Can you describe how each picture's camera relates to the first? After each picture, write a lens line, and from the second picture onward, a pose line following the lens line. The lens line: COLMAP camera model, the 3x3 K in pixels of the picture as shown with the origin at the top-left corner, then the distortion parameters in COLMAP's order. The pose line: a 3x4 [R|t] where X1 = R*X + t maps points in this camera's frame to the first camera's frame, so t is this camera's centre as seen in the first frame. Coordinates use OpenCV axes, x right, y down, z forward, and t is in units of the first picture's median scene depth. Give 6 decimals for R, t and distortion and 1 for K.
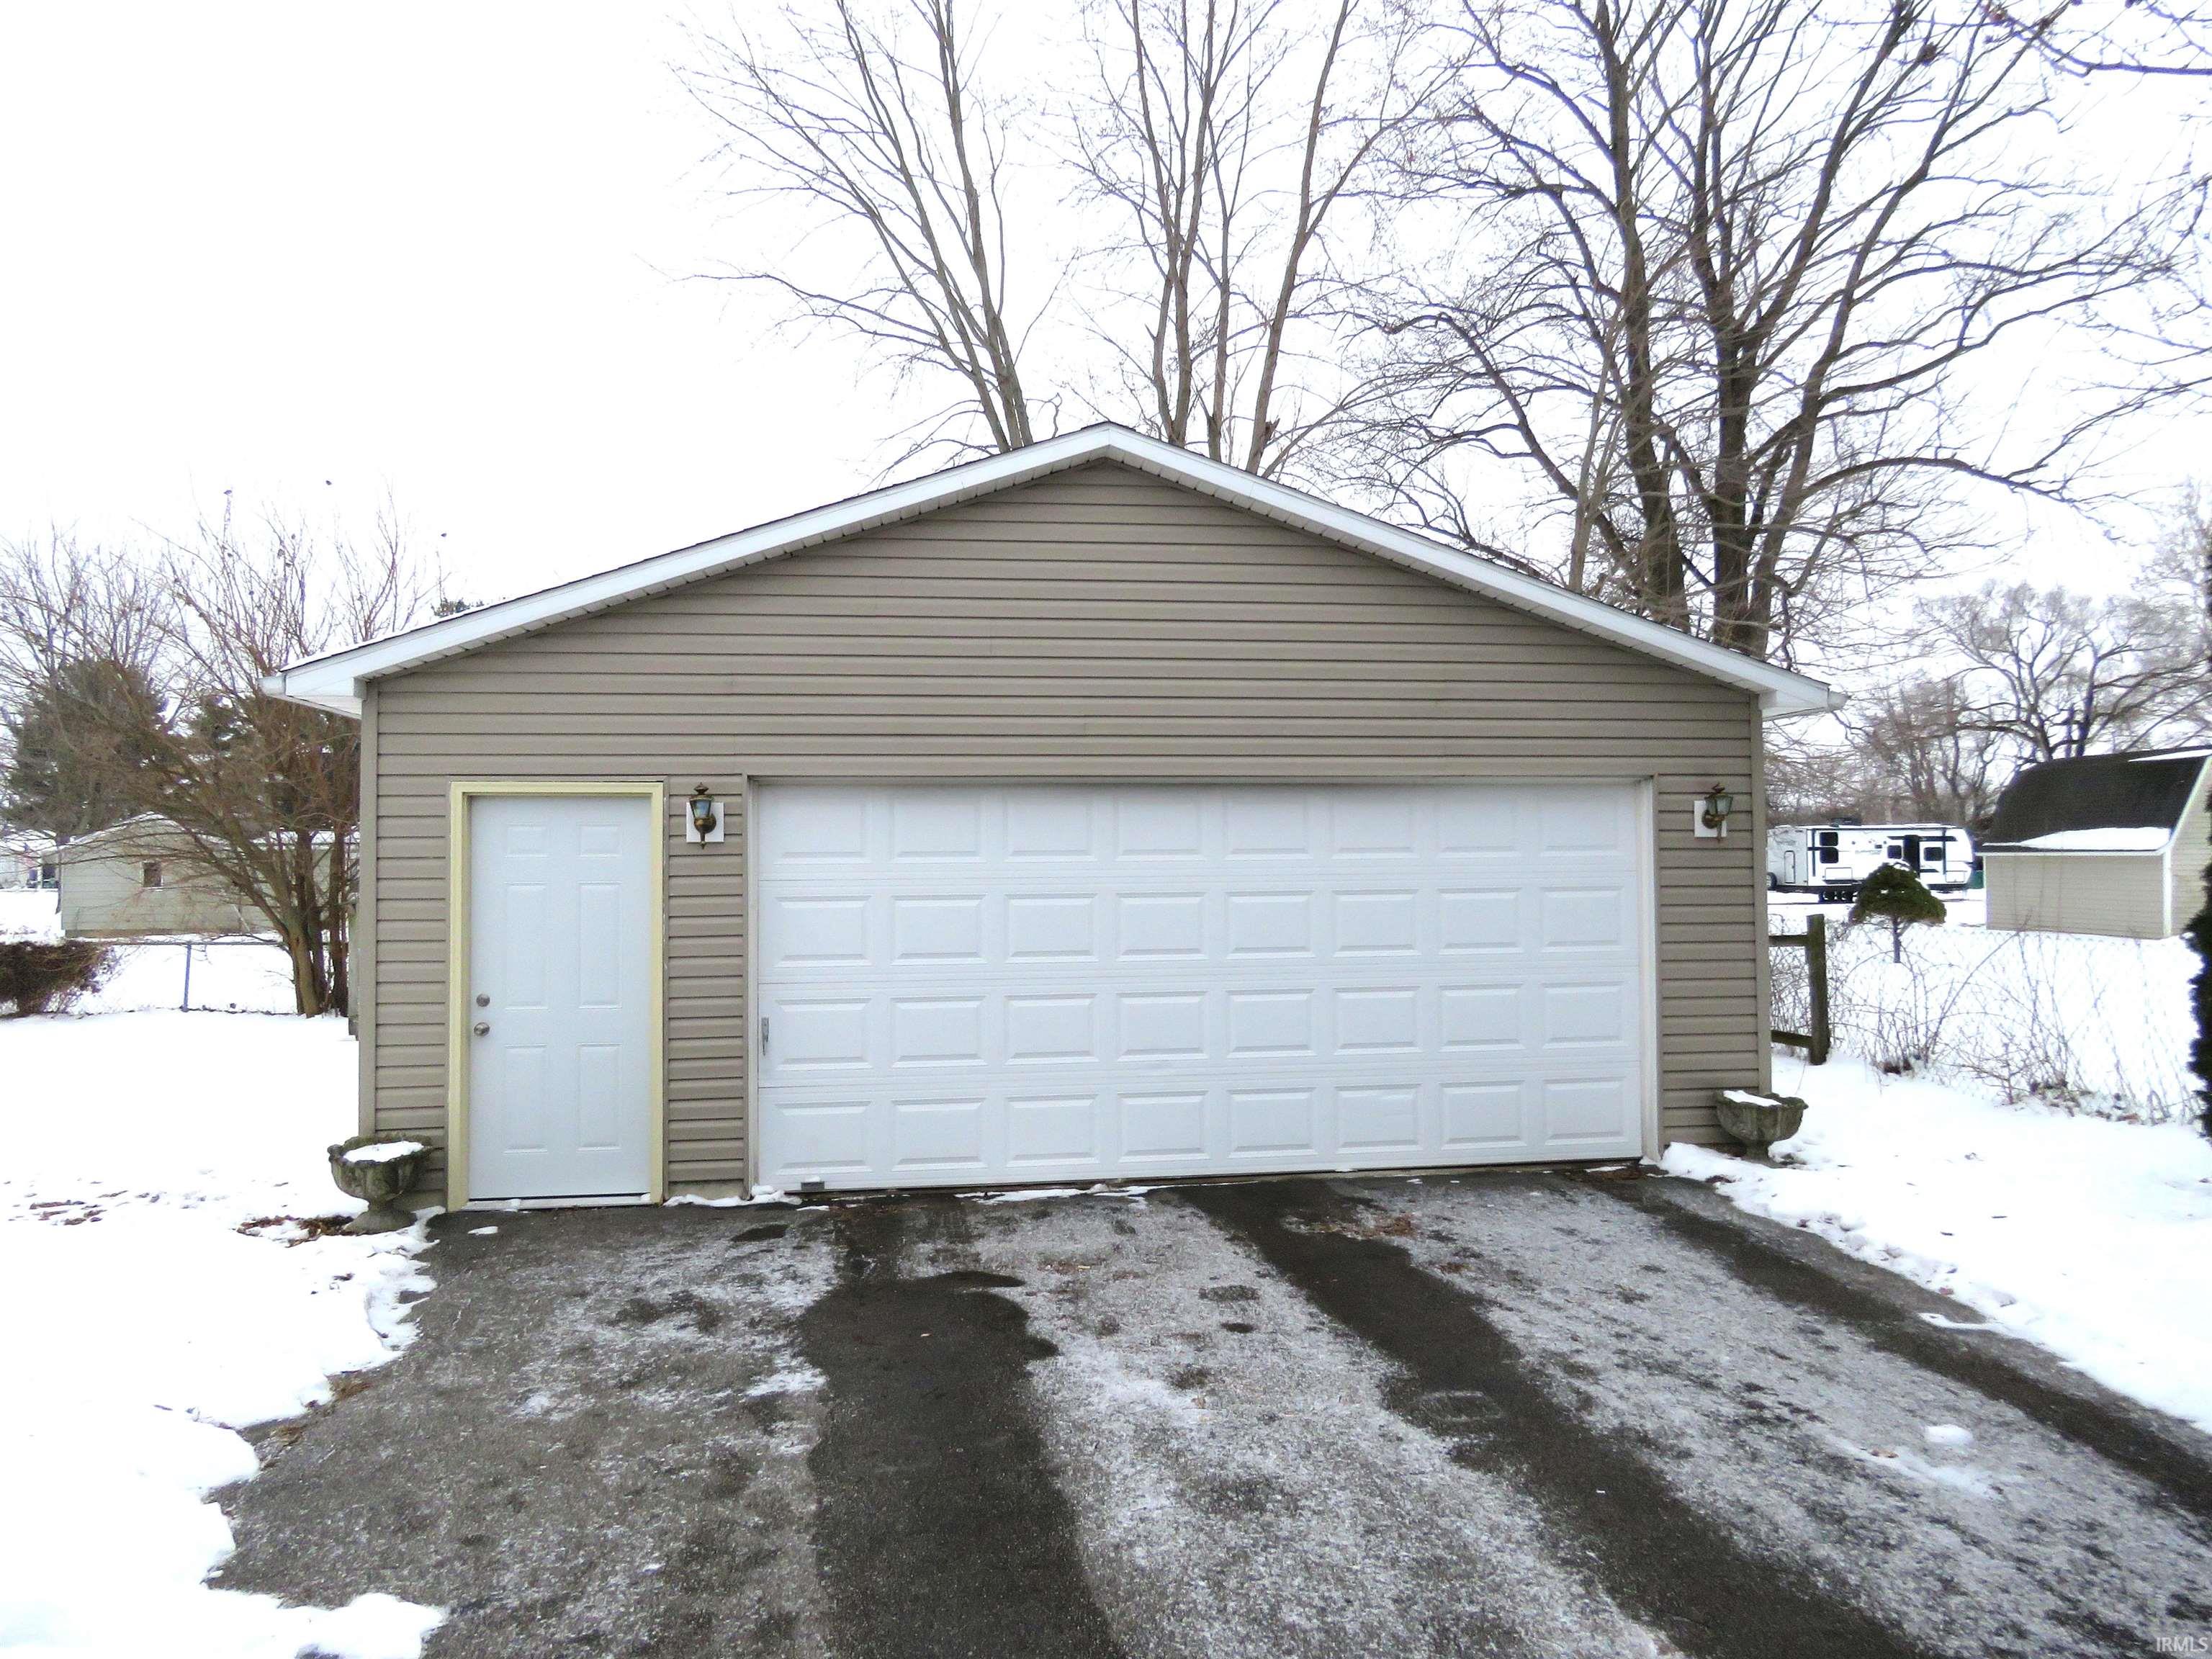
lens RADIAL K [[1404.9, 0, 1118.0], [0, 1404.9, 834.9], [0, 0, 1]] dist [-0.000192, -0.000268]
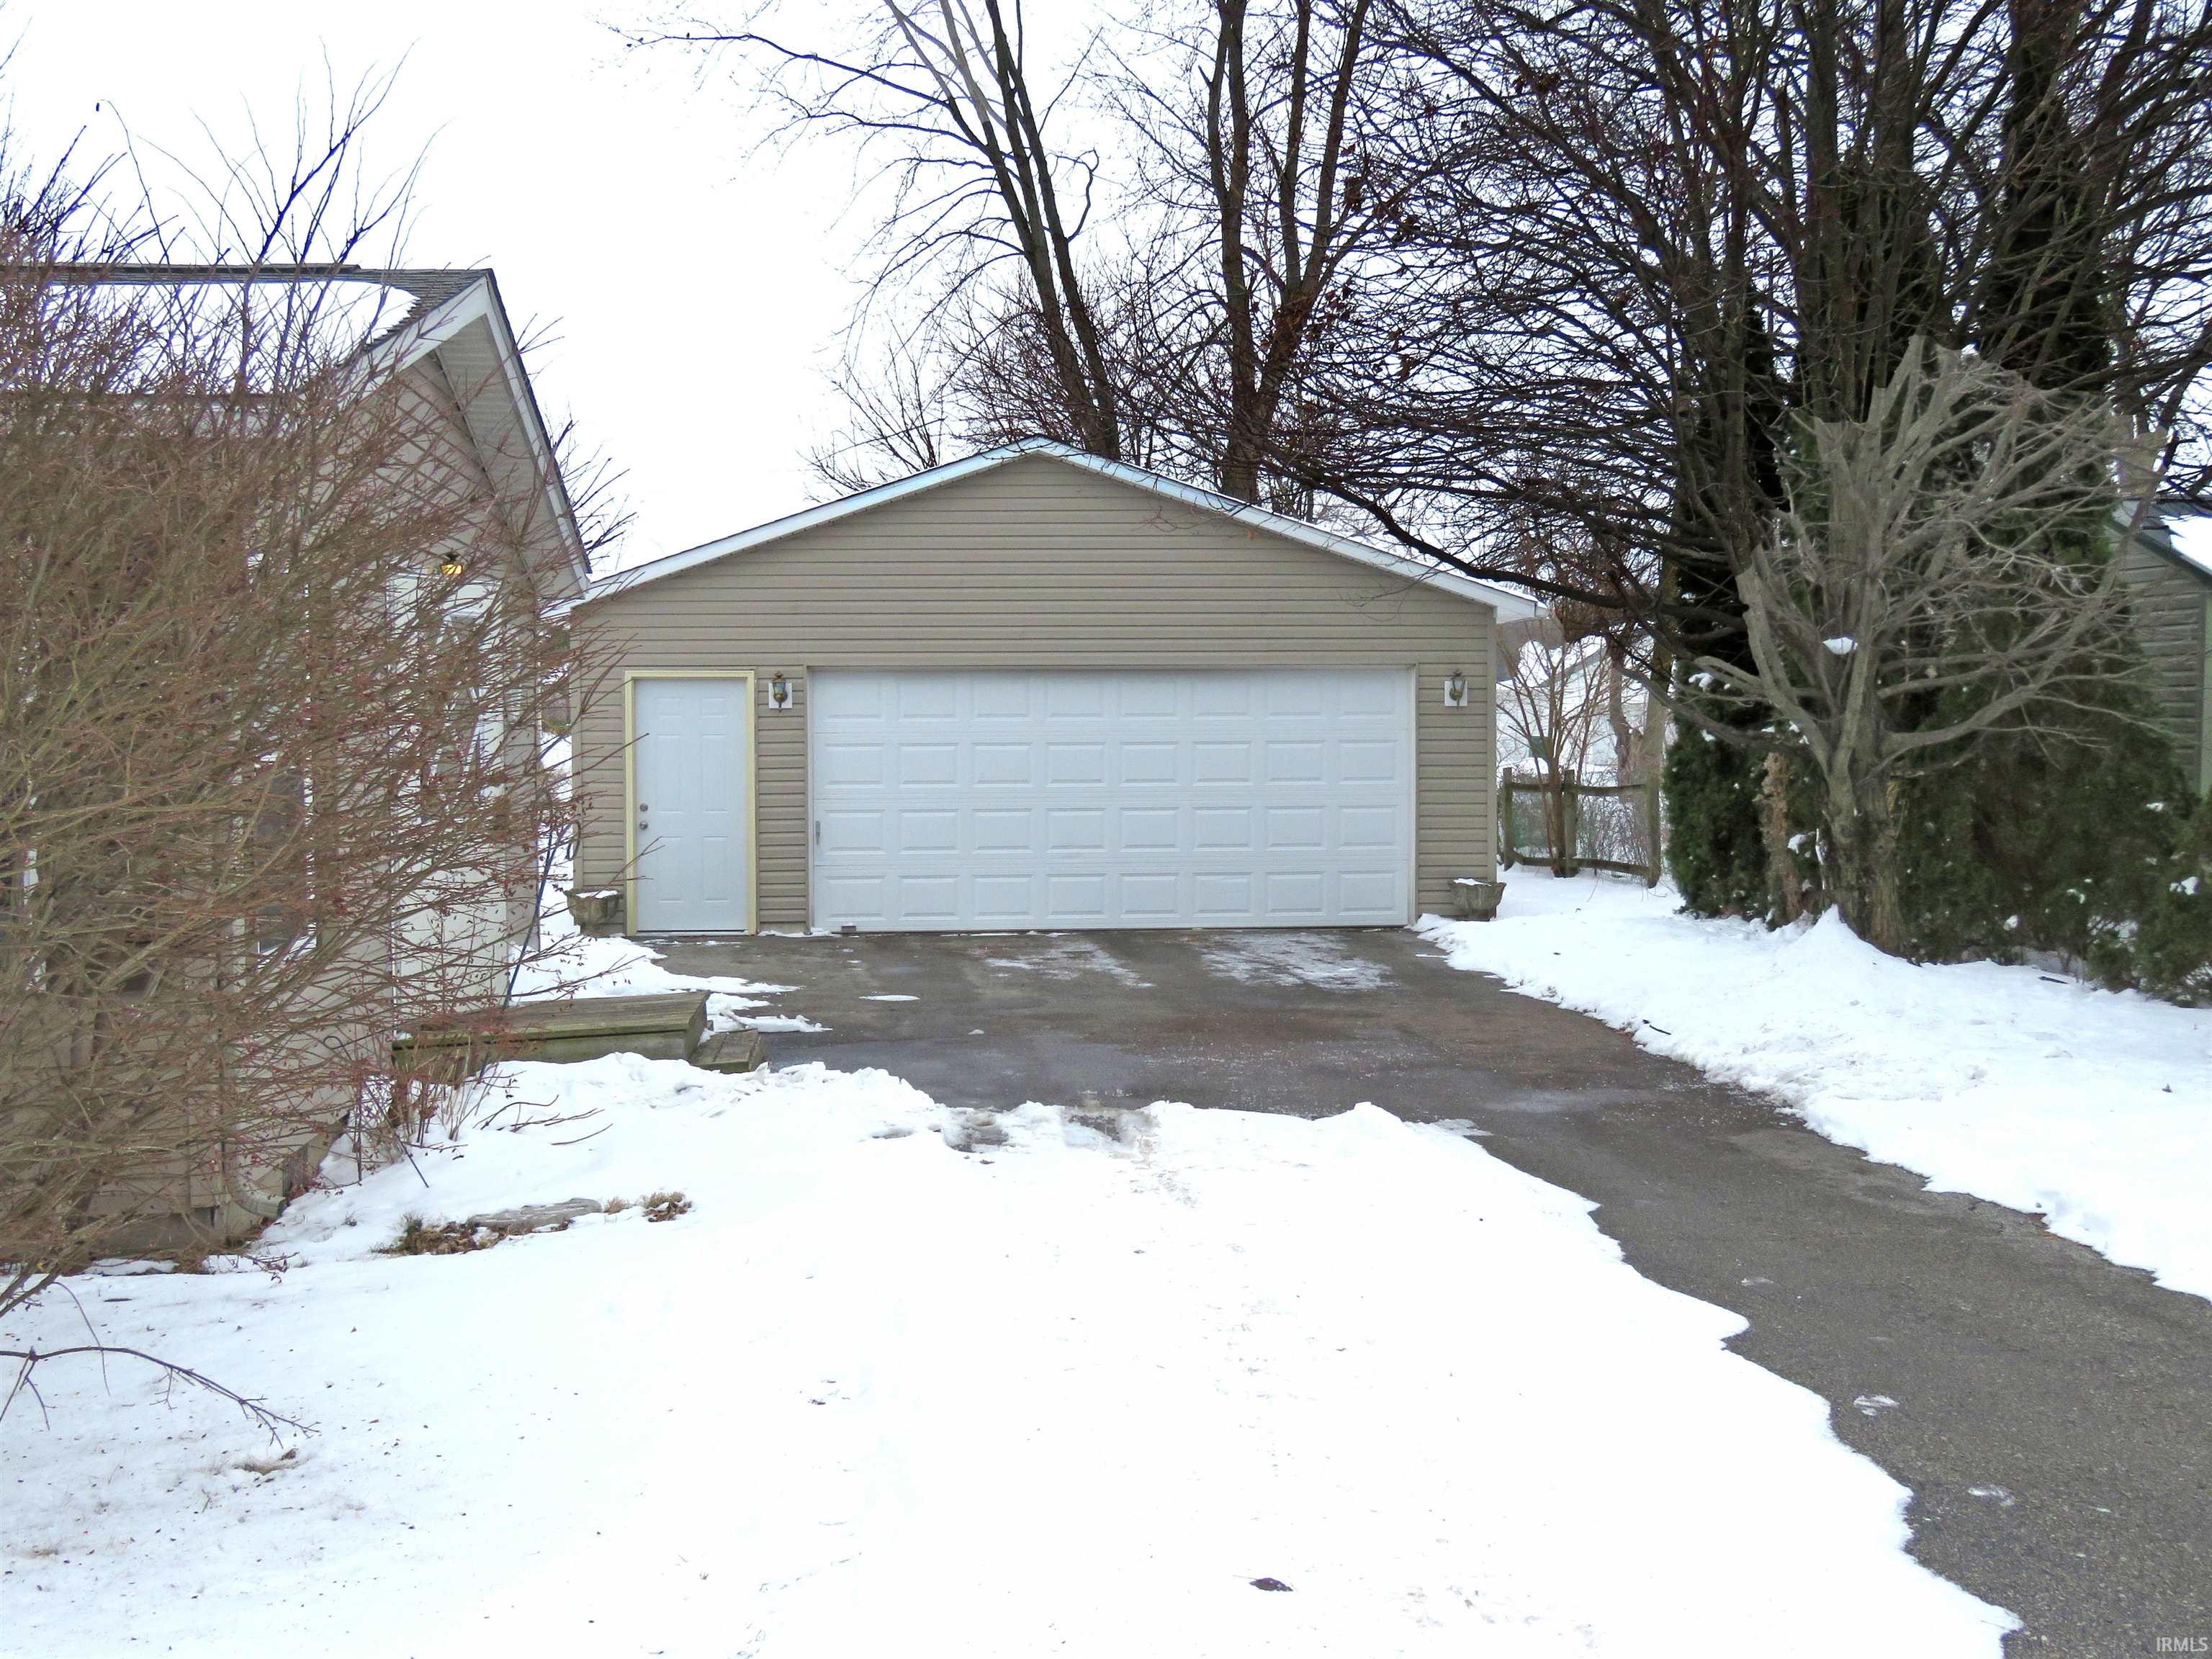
lens RADIAL K [[2617.7, 0, 1102.4], [0, 2617.7, 830.8], [0, 0, 1]] dist [0.008057, 0.000000]
pose [[0.996773, 0.007444, -0.079932, 0.299533], [-0.002424, 0.998029, 0.062712, -0.042444], [0.080242, -0.062316, 0.994826, -1.889672]]
